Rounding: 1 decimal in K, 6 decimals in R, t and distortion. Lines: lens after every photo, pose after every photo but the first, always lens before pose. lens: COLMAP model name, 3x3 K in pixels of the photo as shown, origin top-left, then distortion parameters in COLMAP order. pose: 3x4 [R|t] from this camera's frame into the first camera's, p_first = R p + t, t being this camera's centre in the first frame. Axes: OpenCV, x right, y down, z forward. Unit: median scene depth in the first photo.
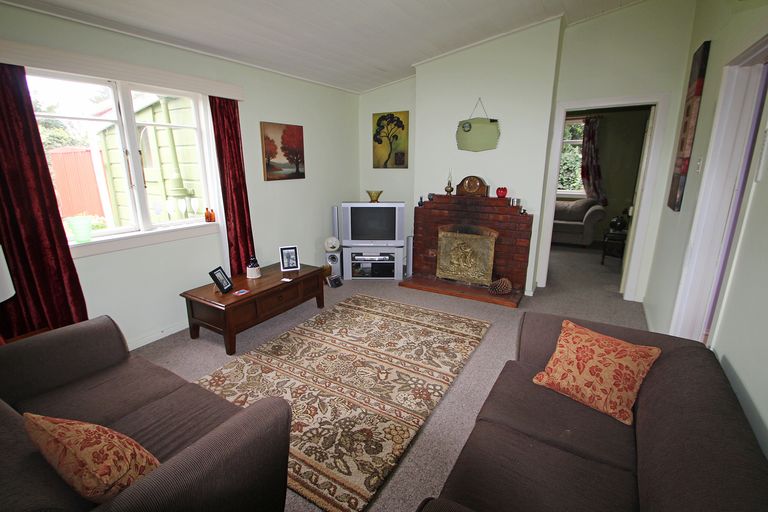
lens RADIAL K [[350.1, 0, 383.5], [0, 350.1, 254.3], [0, 0, 1]] dist [-0.005102, -0.000782]
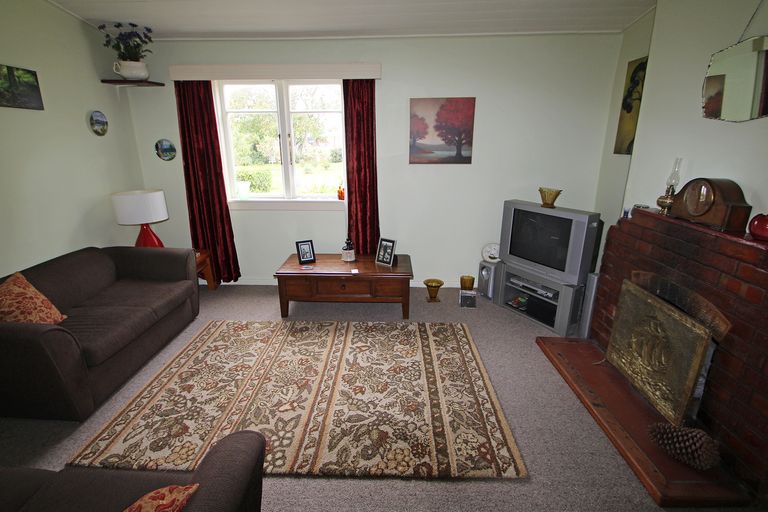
lens RADIAL K [[370.9, 0, 381.4], [0, 370.9, 255.6], [0, 0, 1]] dist [-0.003816, -0.001258]
pose [[0.491515, 0.256221, -0.832325, 0.560765], [-0.220306, 0.961235, 0.165806, -0.144298], [0.842543, 0.101870, 0.528908, 0.519747]]
